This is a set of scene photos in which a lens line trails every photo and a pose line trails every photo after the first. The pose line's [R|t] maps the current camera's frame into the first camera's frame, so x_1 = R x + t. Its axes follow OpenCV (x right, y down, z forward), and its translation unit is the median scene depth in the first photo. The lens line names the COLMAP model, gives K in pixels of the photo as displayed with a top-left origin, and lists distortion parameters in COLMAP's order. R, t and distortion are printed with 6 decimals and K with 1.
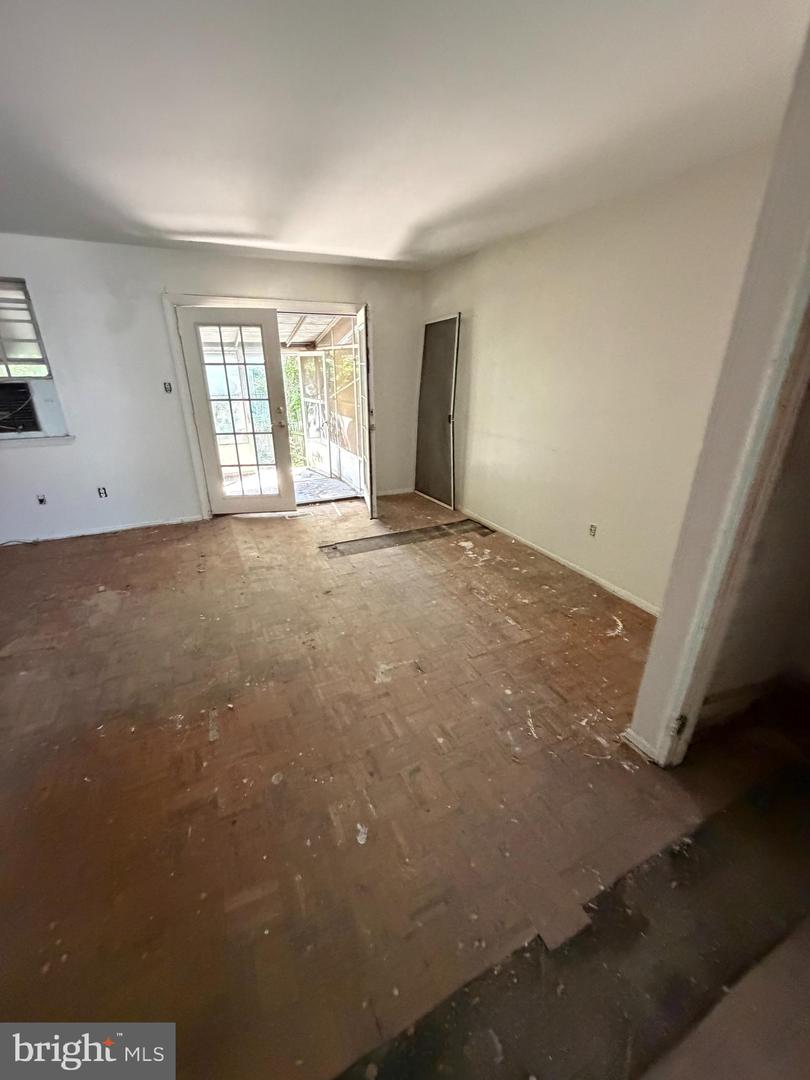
lens RADIAL K [[432.2, 0, 411.3], [0, 432.2, 537.0], [0, 0, 1]] dist [0.001622, -0.000019]
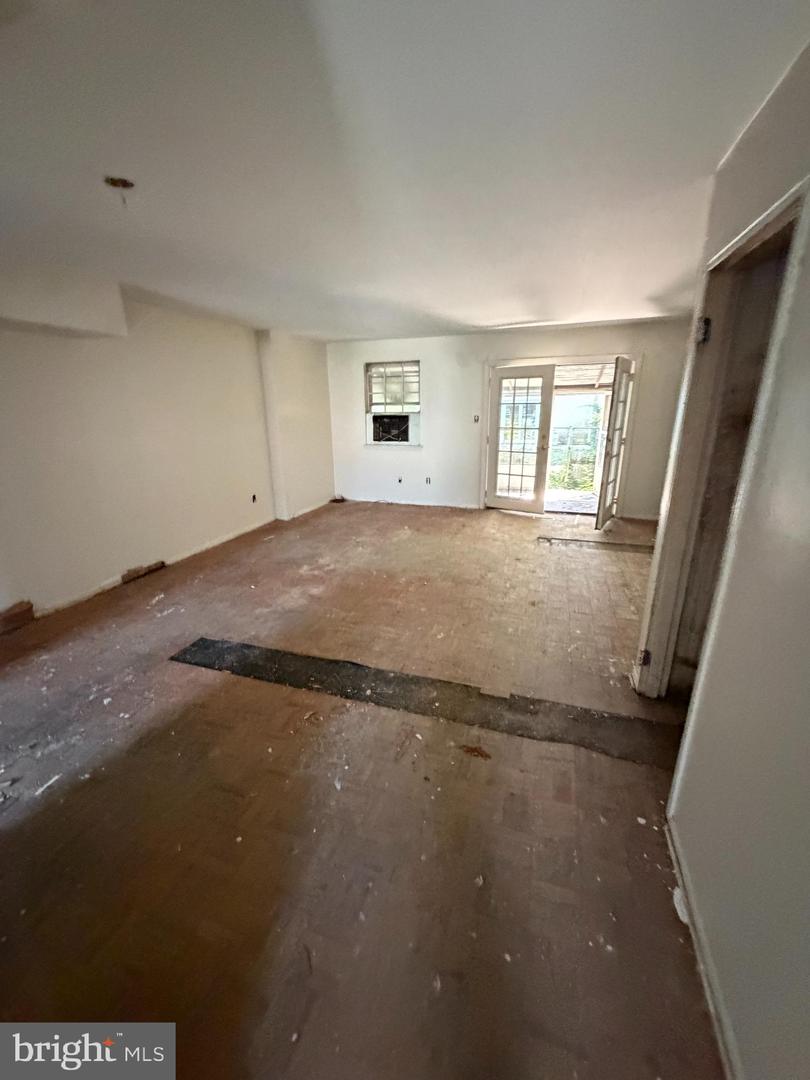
lens RADIAL K [[432.2, 0, 411.3], [0, 432.2, 537.0], [0, 0, 1]] dist [0.001622, -0.000019]
pose [[0.719901, 0.194769, -0.666189, 0.419864], [-0.243279, 0.969737, 0.020621, 0.096548], [0.650044, 0.147224, 0.745498, -0.262562]]
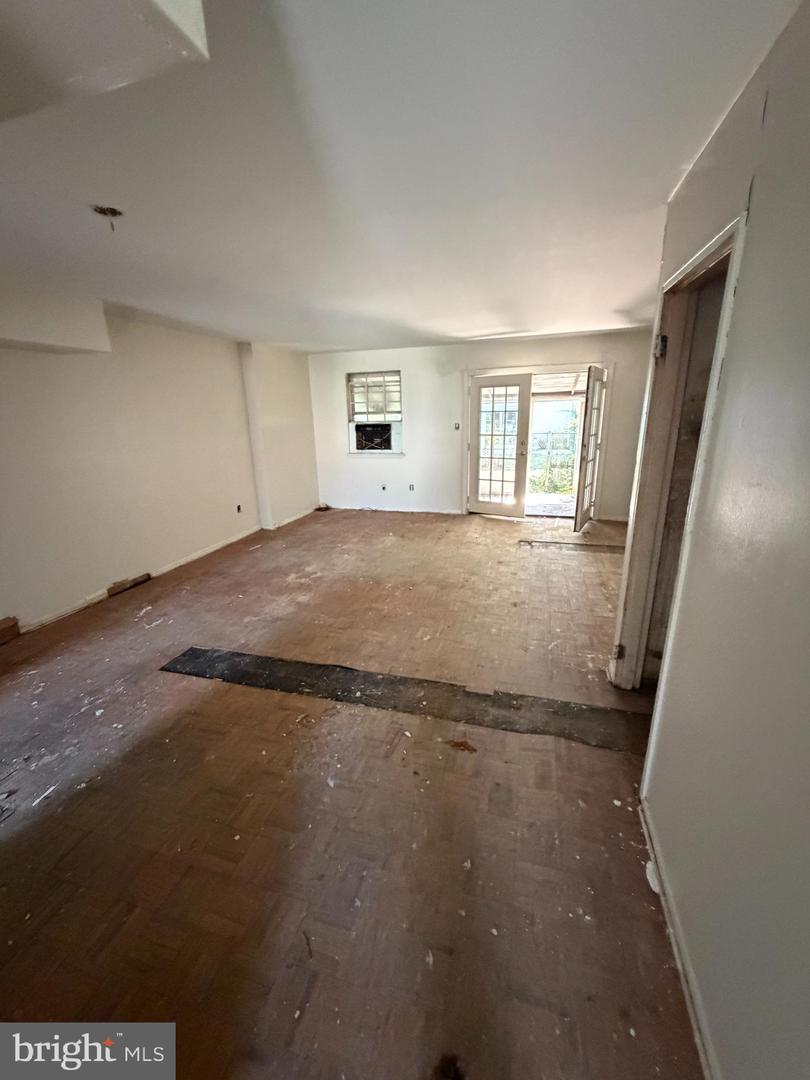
lens RADIAL K [[432.2, 0, 411.3], [0, 432.2, 537.0], [0, 0, 1]] dist [0.001622, -0.000019]
pose [[0.747001, 0.167877, -0.643279, 0.439415], [-0.220400, 0.975409, -0.001384, 0.096087], [0.627227, 0.142812, 0.765631, -0.283583]]
